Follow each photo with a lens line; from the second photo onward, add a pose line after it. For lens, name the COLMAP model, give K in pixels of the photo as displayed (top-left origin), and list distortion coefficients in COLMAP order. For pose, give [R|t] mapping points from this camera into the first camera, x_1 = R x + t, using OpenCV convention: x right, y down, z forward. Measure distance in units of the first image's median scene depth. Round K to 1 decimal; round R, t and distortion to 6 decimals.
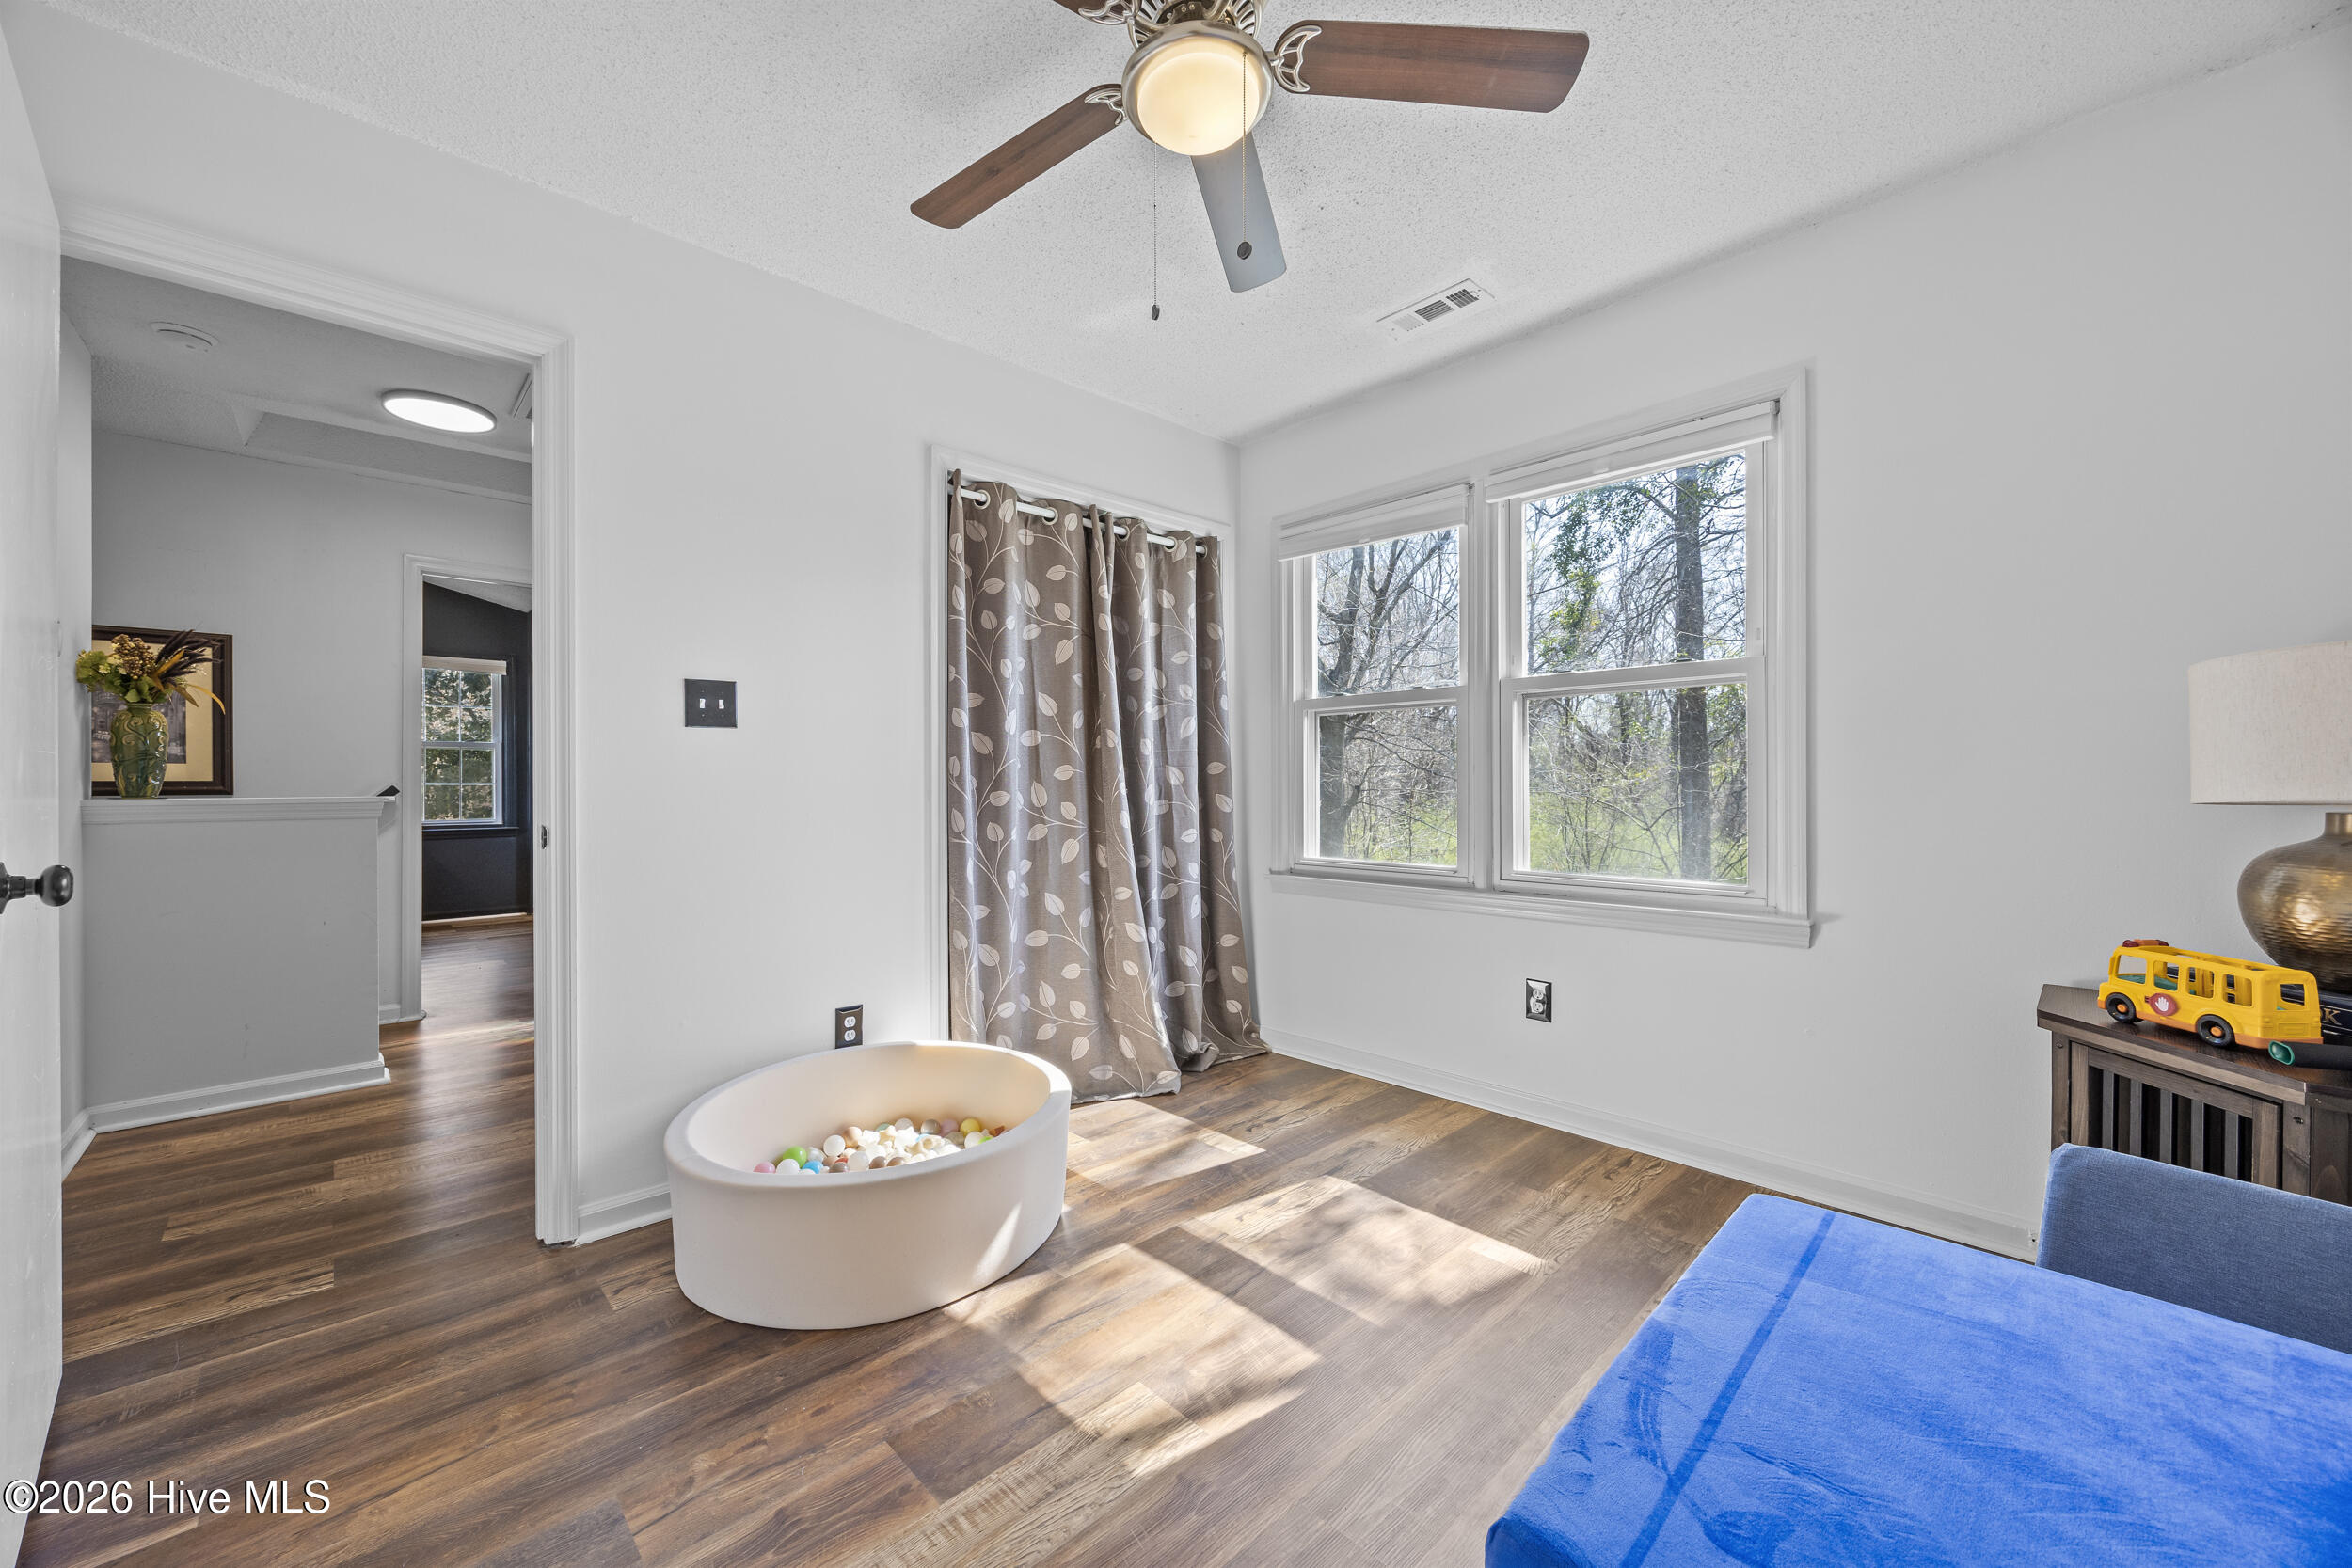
lens RADIAL K [[892.7, 0, 1168.9], [0, 892.7, 785.4], [0, 0, 1]] dist [-0.000417, -0.000104]
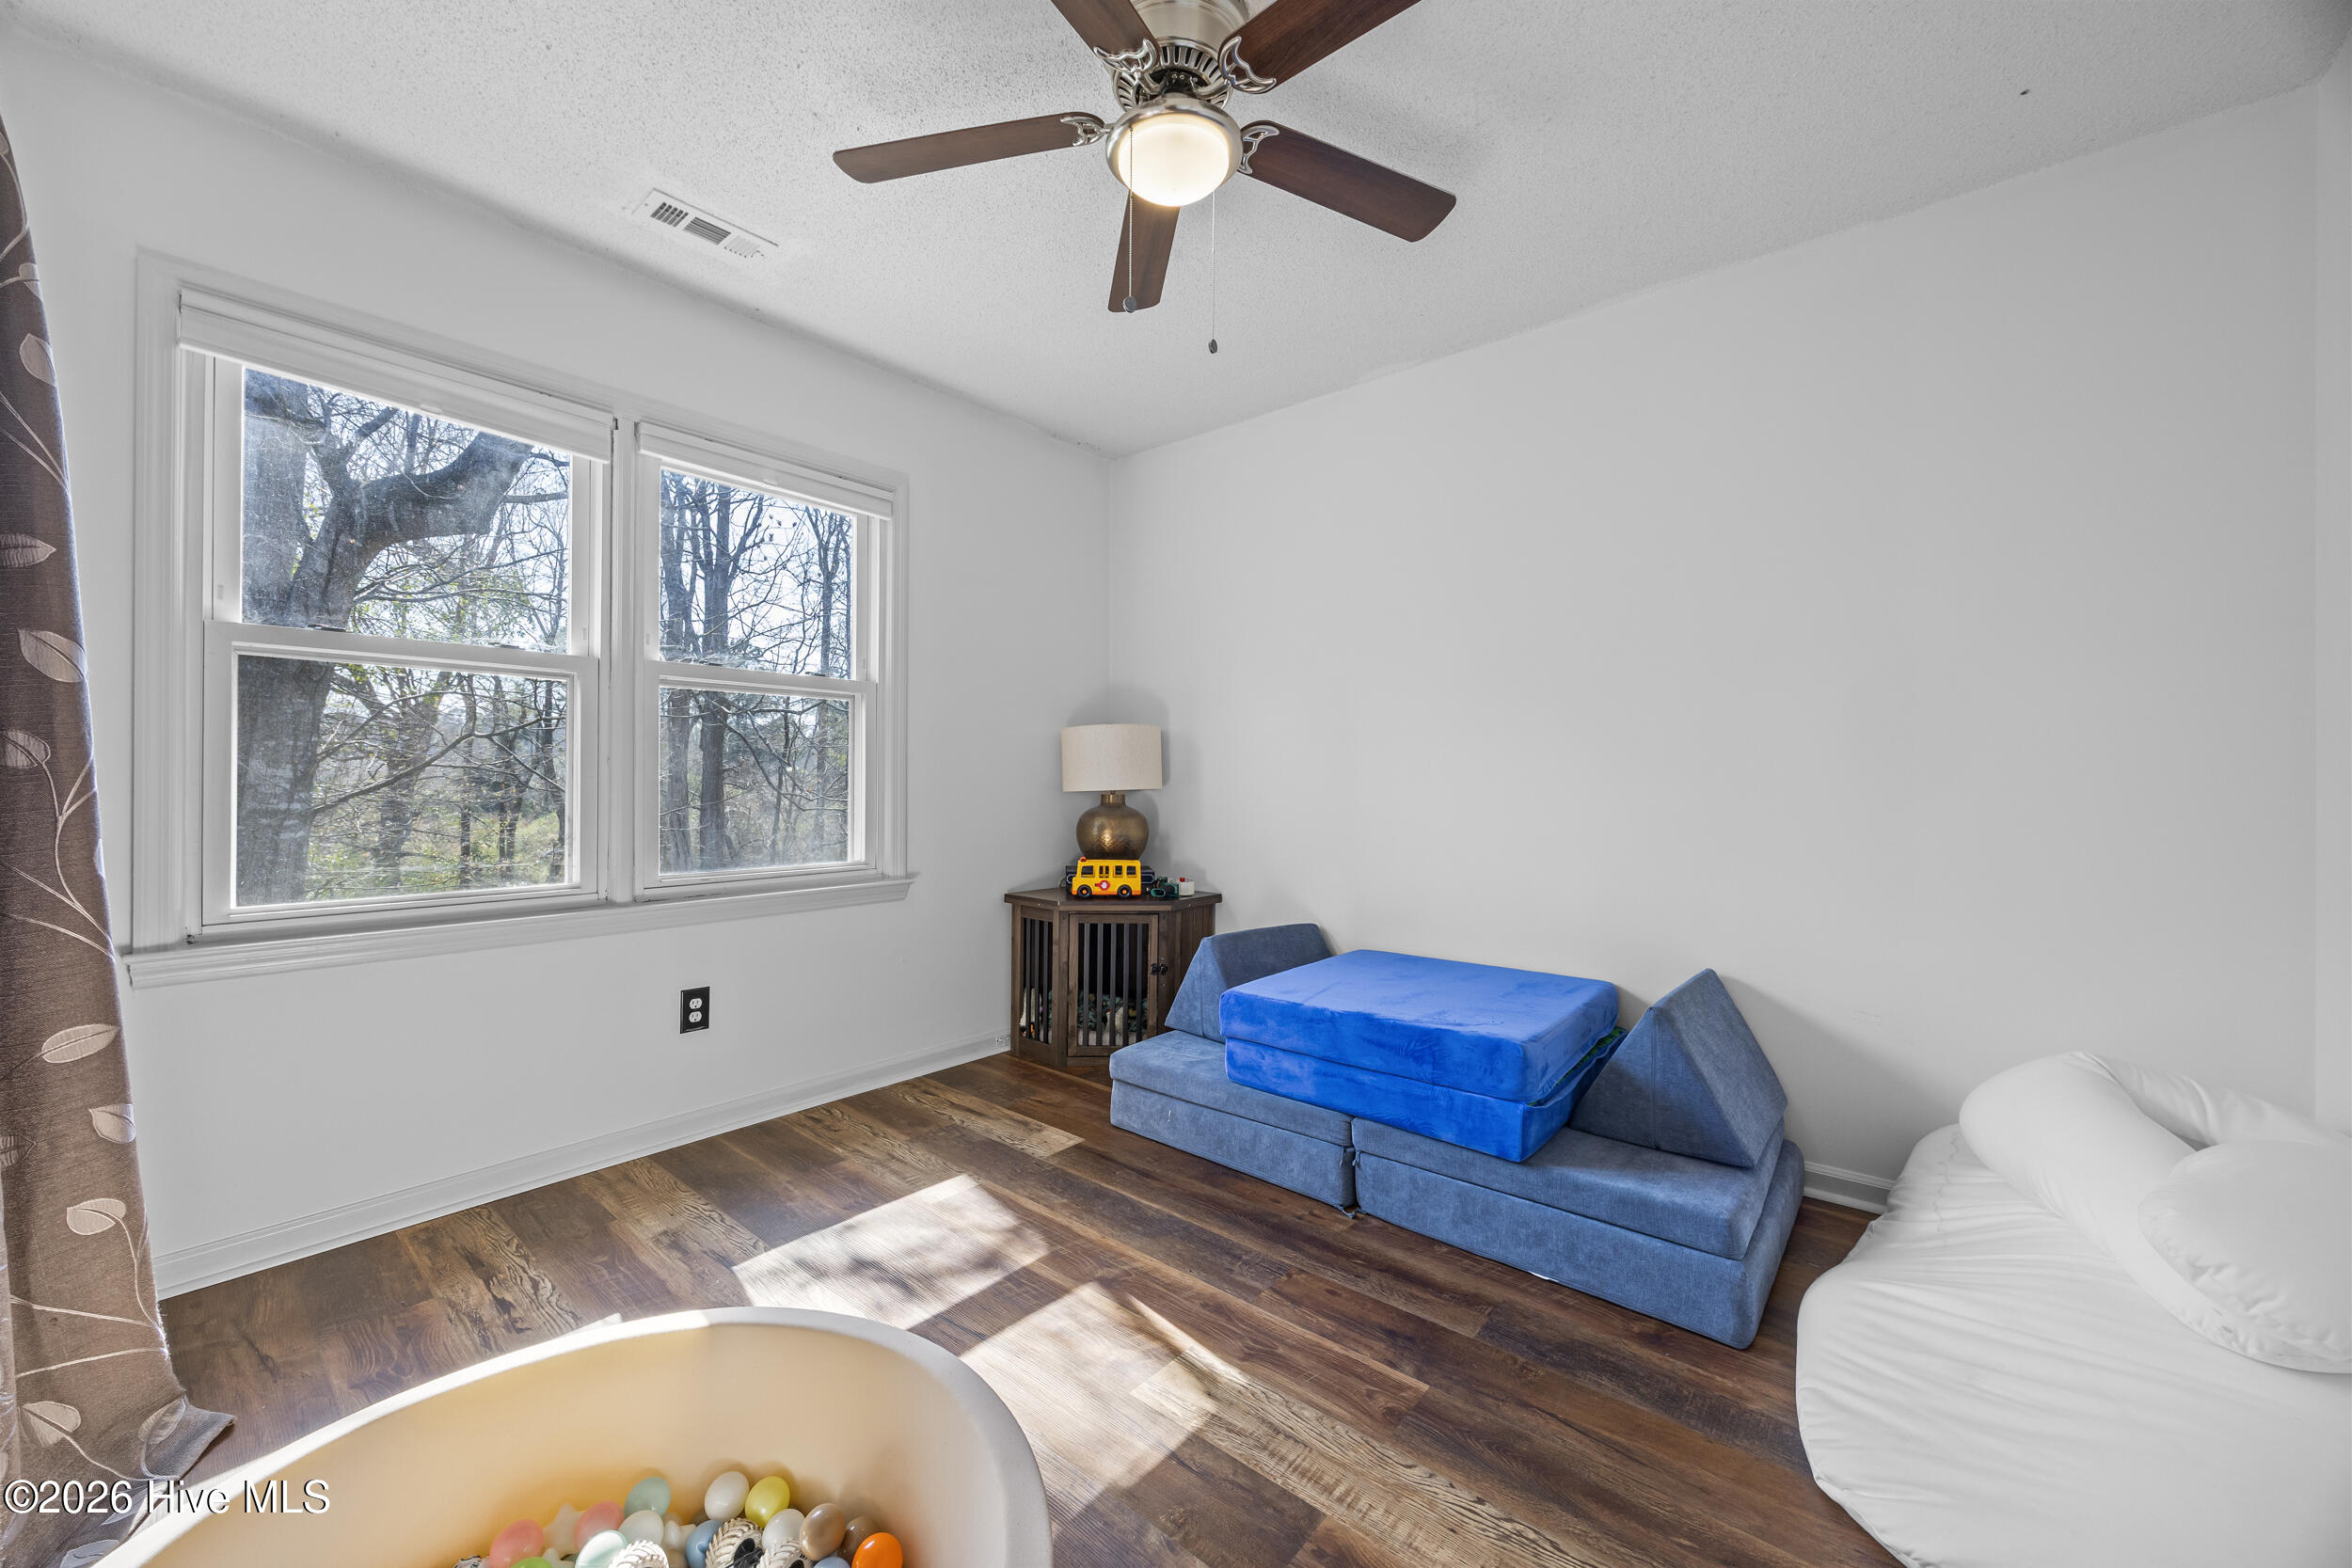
lens RADIAL K [[892.7, 0, 1168.9], [0, 892.7, 785.4], [0, 0, 1]] dist [-0.000417, -0.000104]
pose [[-0.116854, 0.001185, 0.993148, -0.747148], [-0.000681, 0.999999, -0.001274, 0.007284], [-0.993149, -0.000825, -0.116853, 0.798372]]
